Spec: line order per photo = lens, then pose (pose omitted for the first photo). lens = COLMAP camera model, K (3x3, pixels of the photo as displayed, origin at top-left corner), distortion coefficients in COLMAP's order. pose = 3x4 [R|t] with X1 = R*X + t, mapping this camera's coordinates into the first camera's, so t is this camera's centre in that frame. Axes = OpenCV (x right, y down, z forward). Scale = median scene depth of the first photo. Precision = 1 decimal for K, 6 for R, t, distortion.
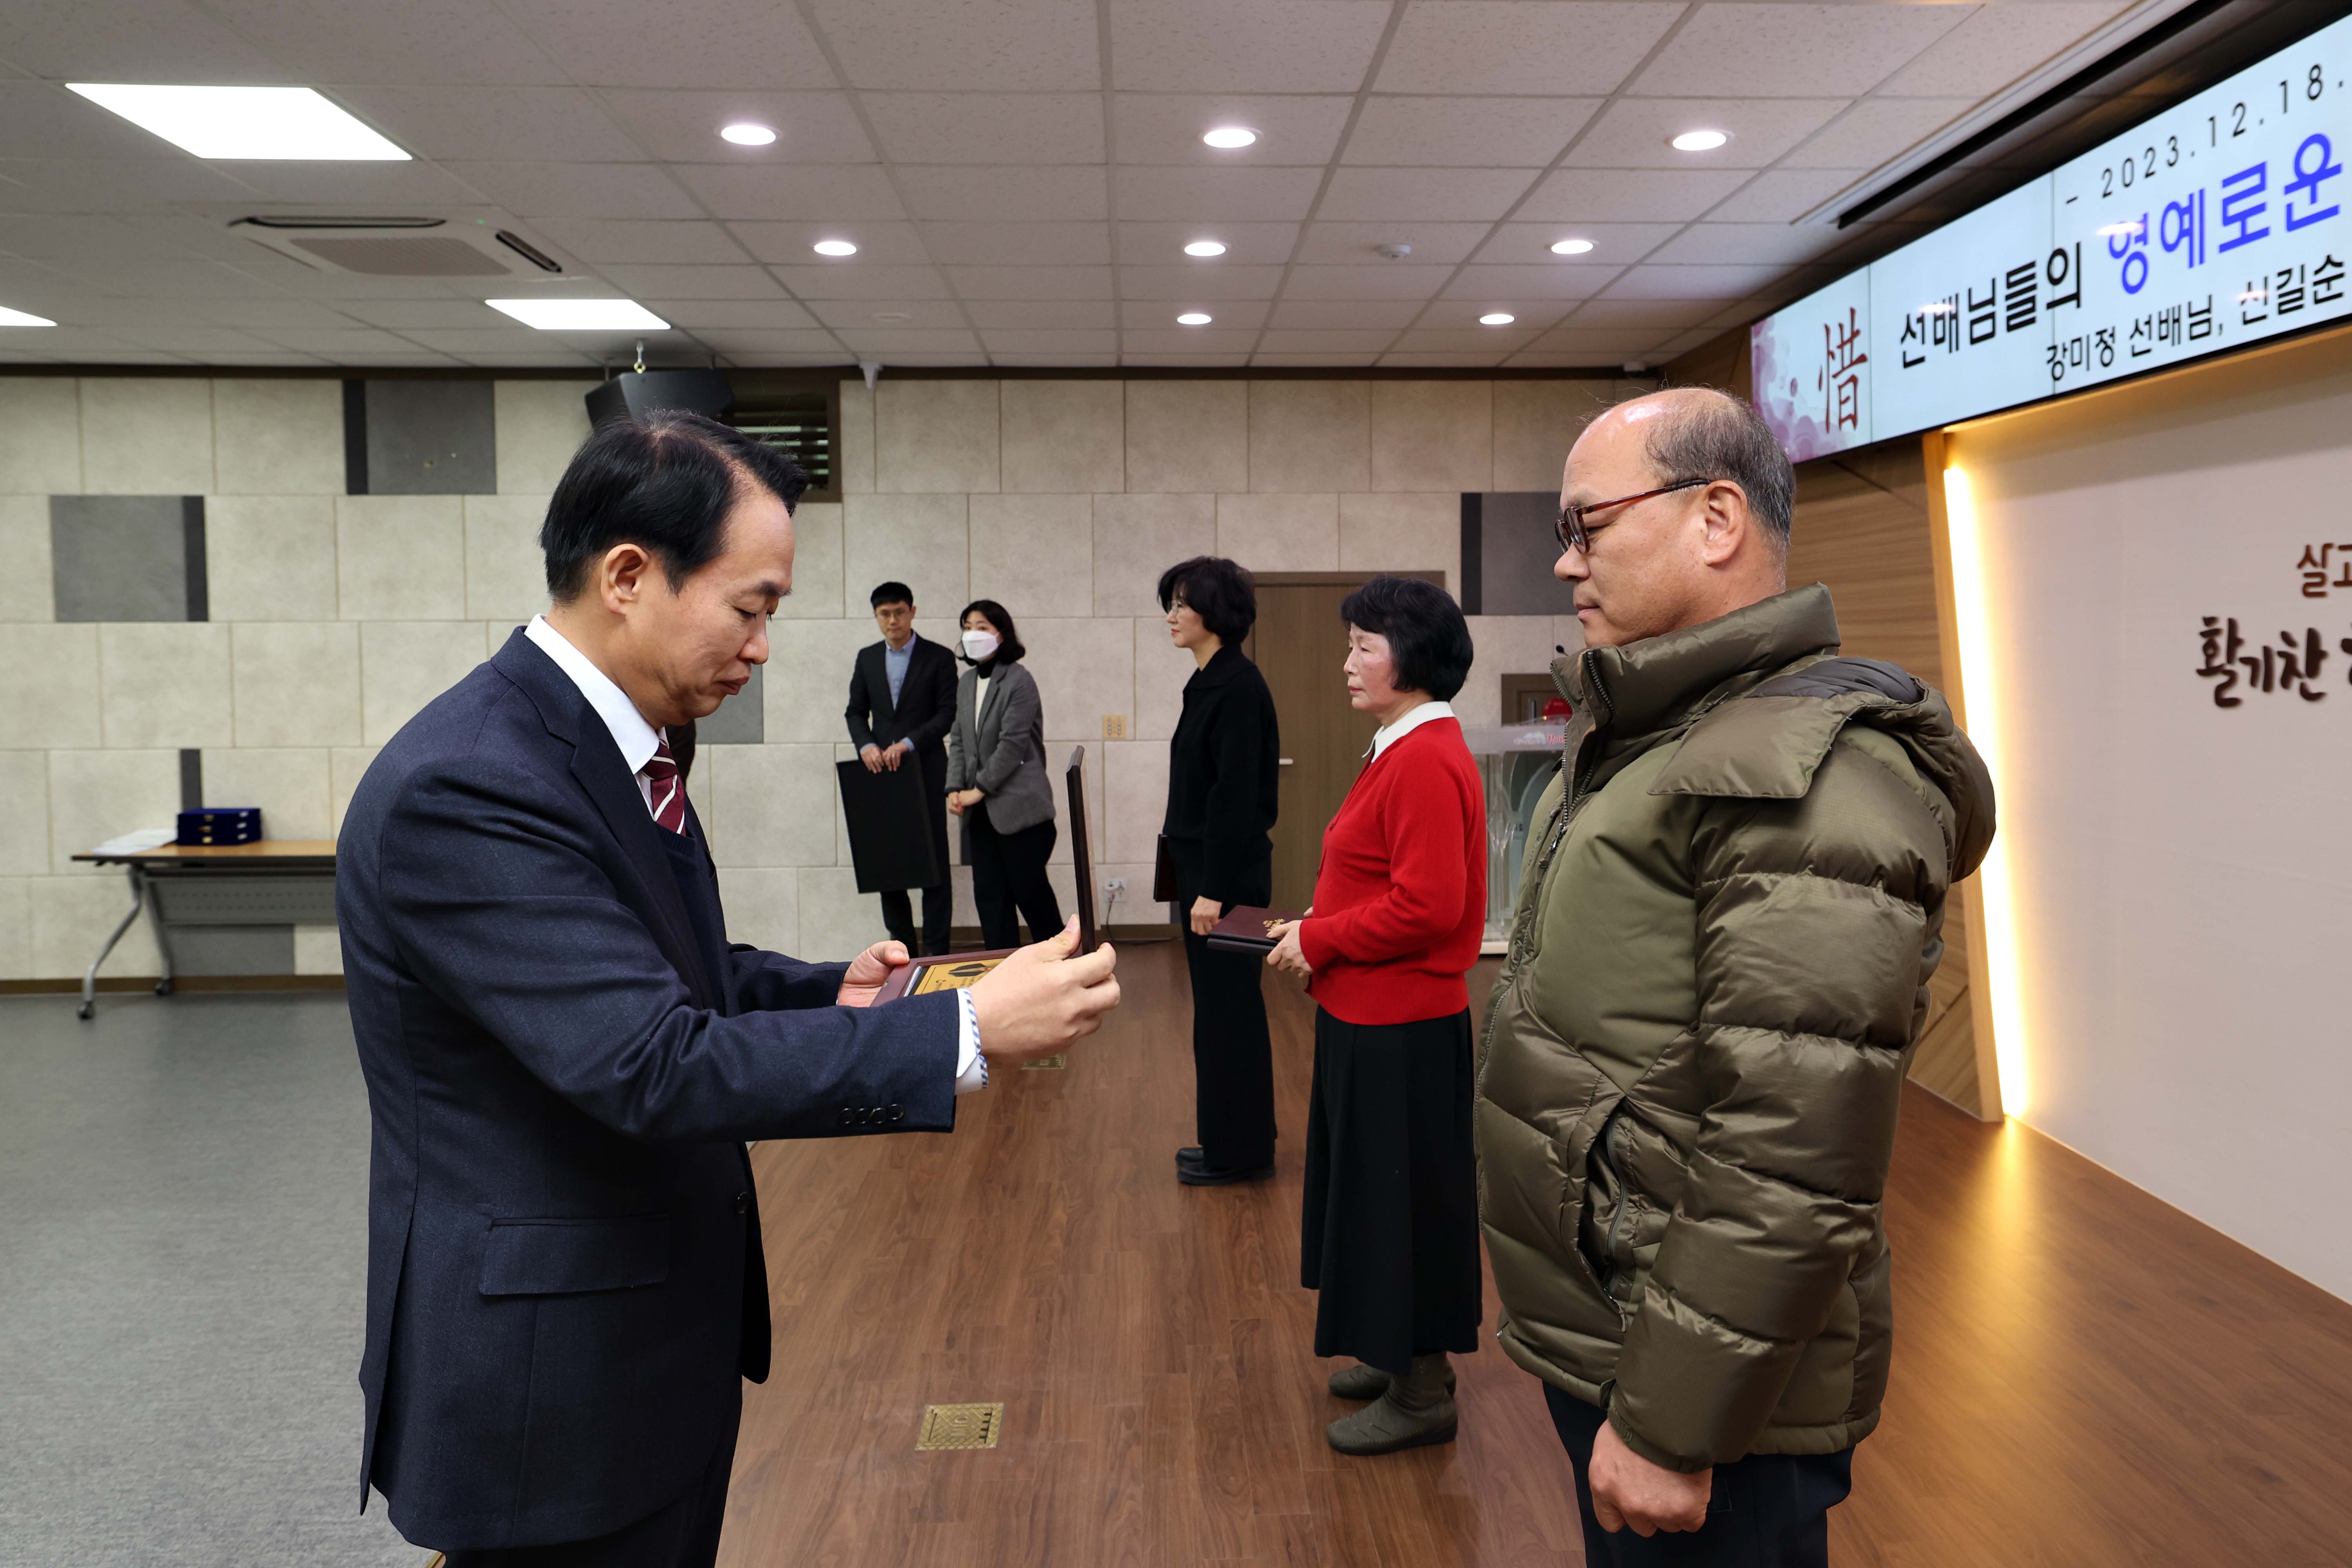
lens RADIAL K [[1669.9, 0, 1183.0], [0, 1669.9, 716.8], [0, 0, 1]] dist [-0.014281, 0.044381]
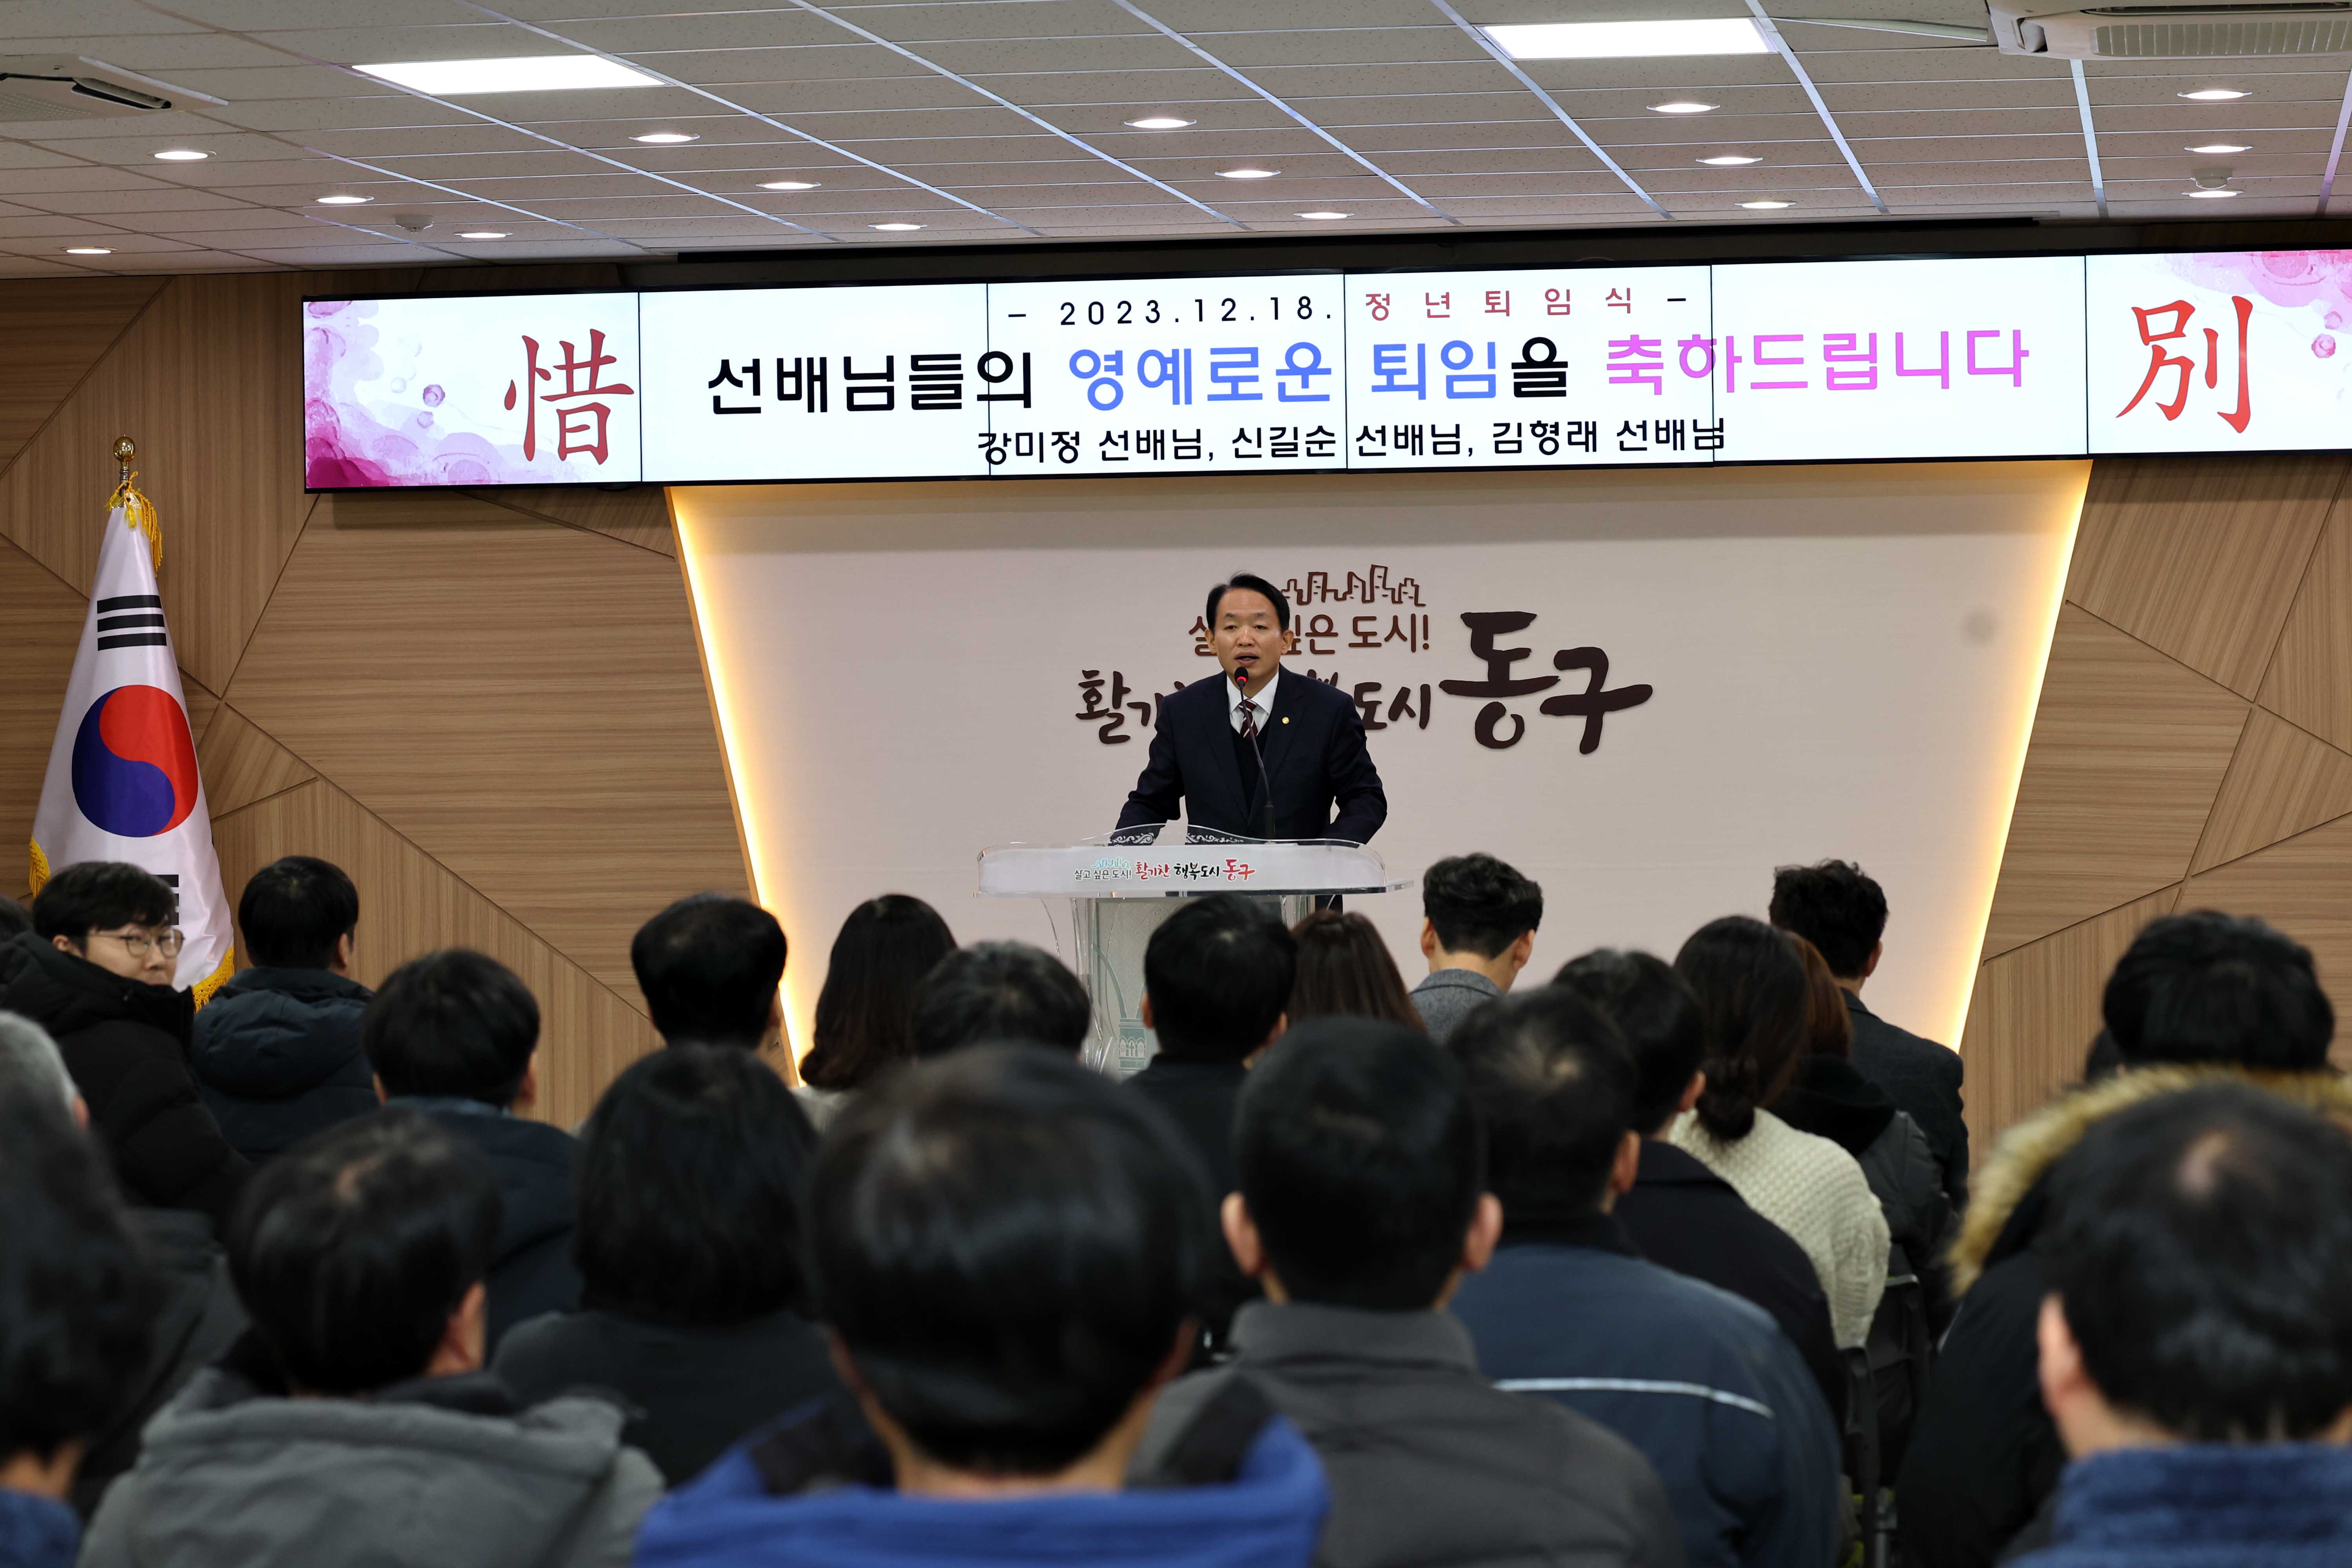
lens RADIAL K [[5461.1, 0, 1193.8], [0, 5461.1, 801.9], [0, 0, 1]] dist [-0.126935, 0.000000]
pose [[0.203349, -0.008595, 0.979069, -2.818626], [0.055466, 0.998457, -0.002755, 0.043975], [-0.977534, 0.054865, 0.203512, 0.102222]]
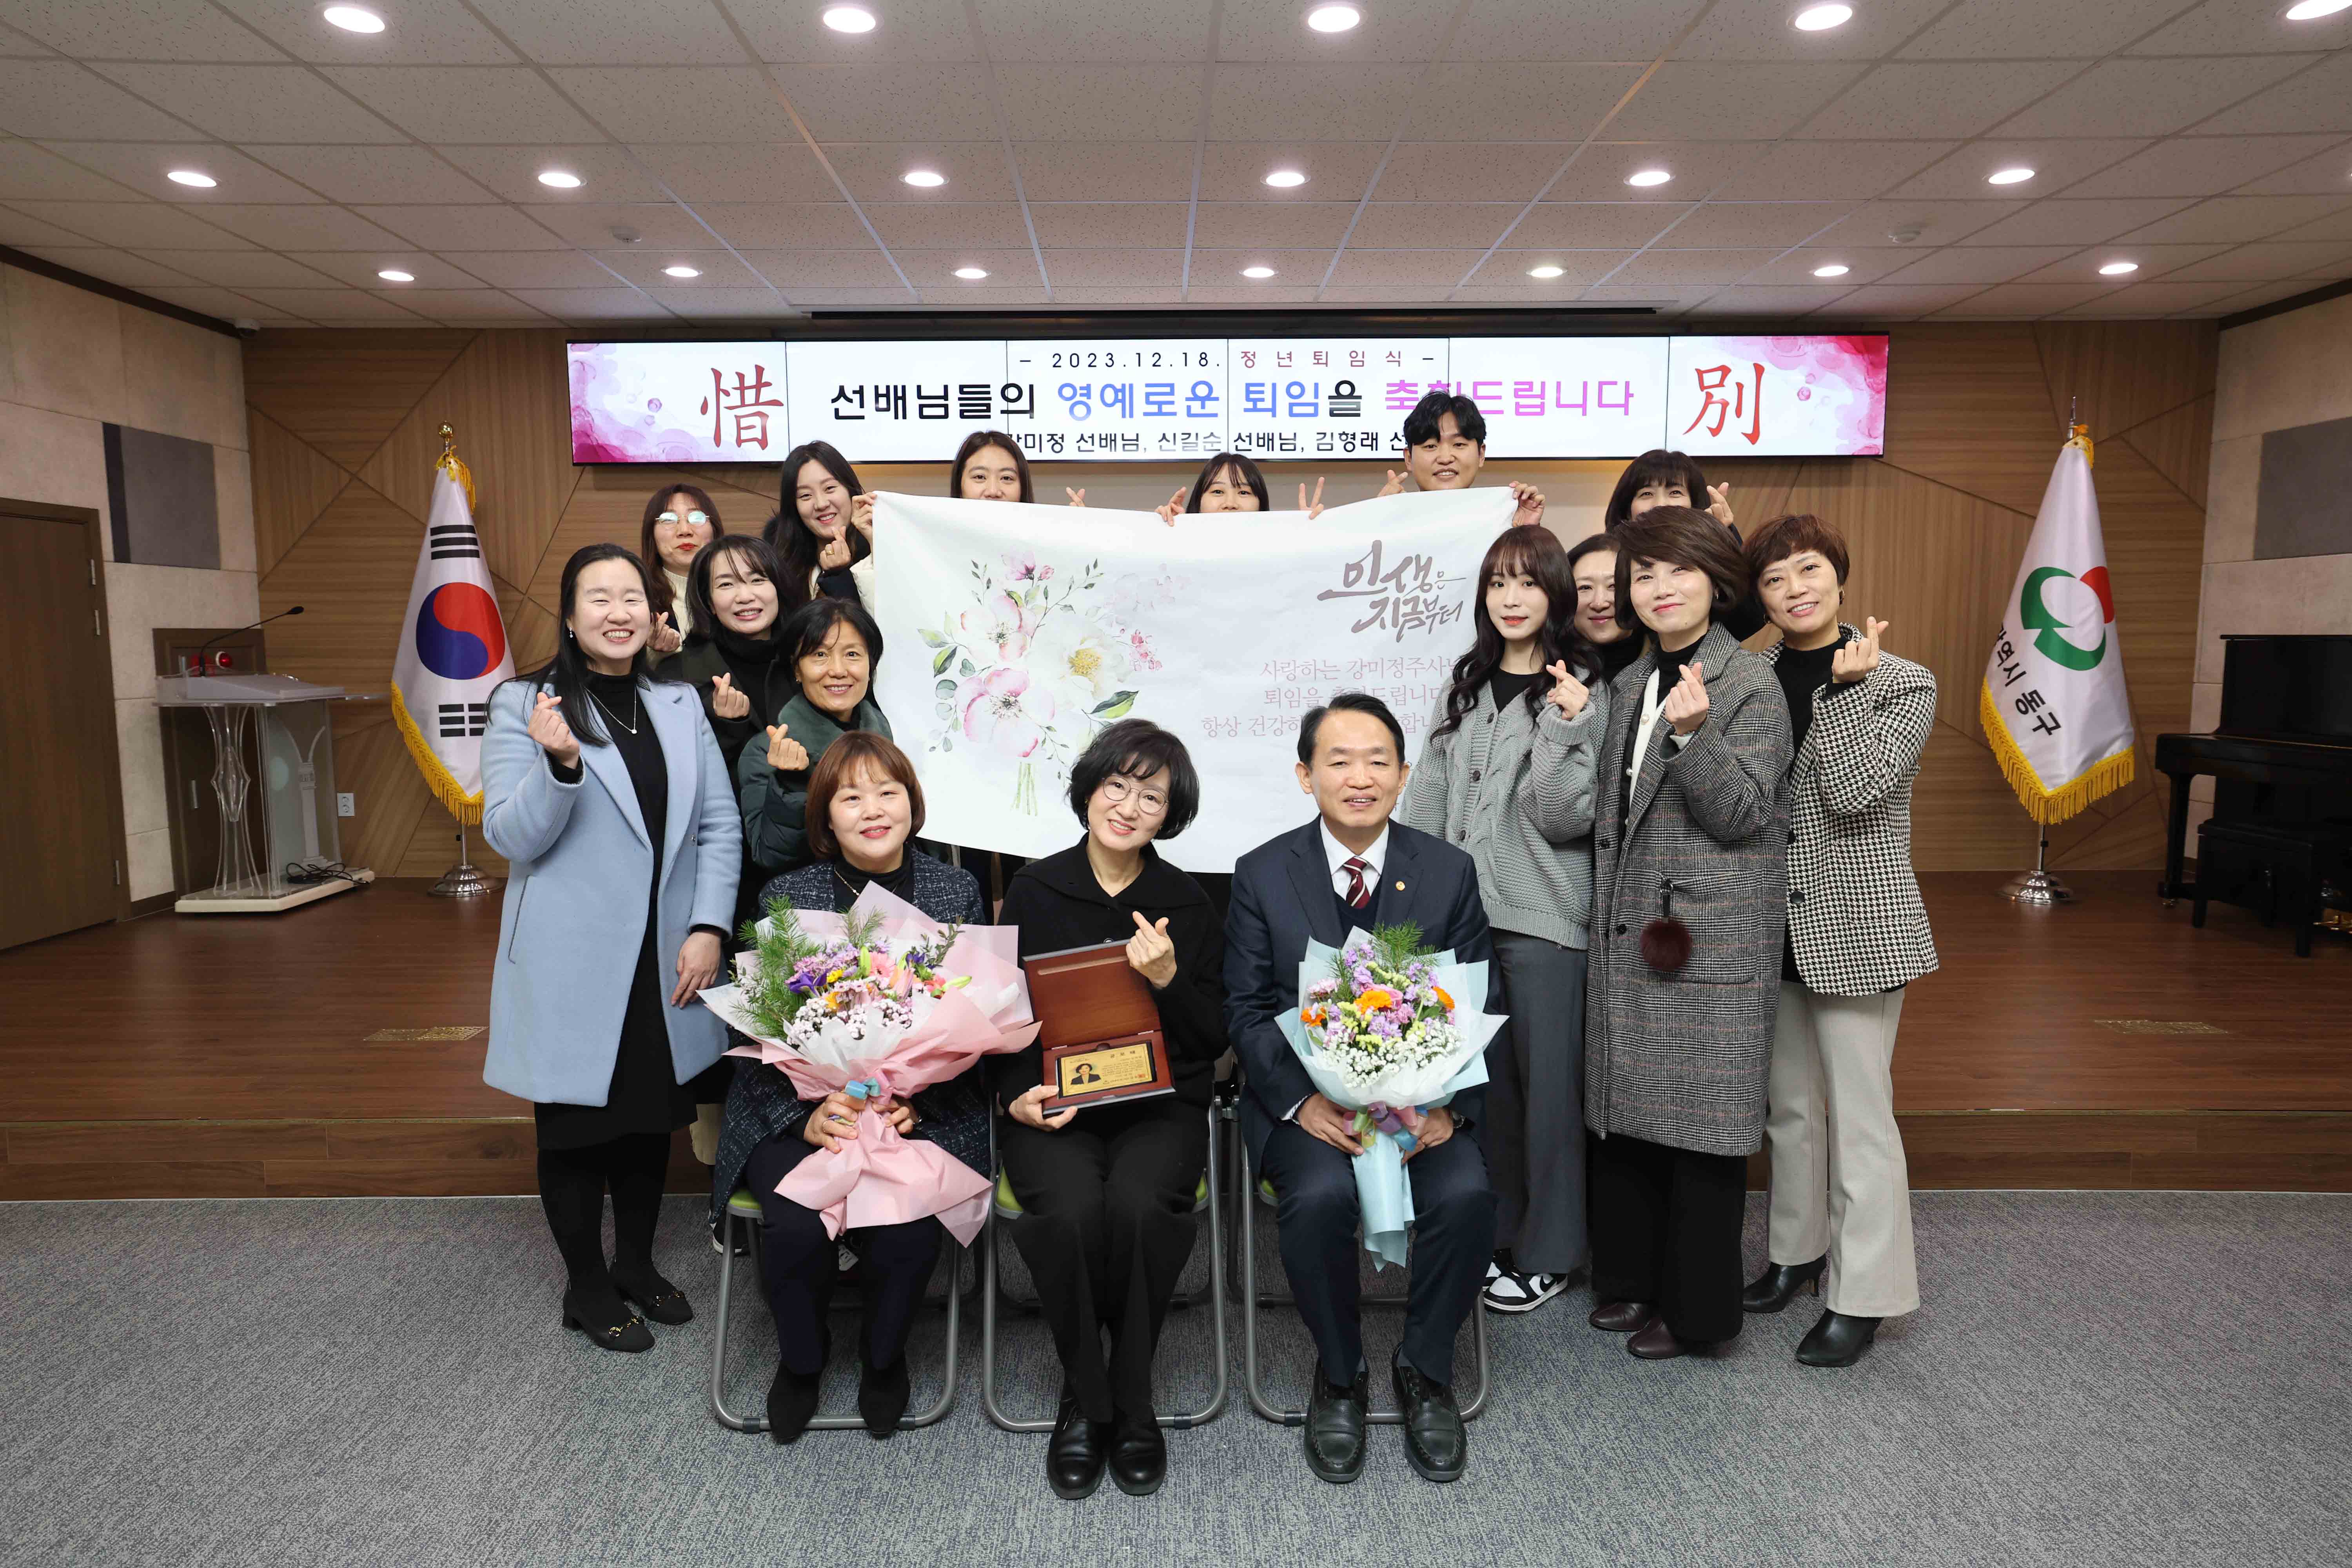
lens RADIAL K [[1404.7, 0, 1162.8], [0, 1404.7, 780.2], [0, 0, 1]] dist [-0.020915, 0.030038]
pose [[0.019981, -0.096740, 0.995109, -0.987010], [0.052636, 0.994029, 0.095579, 0.022307], [-0.998414, 0.050469, 0.024954, 0.726509]]
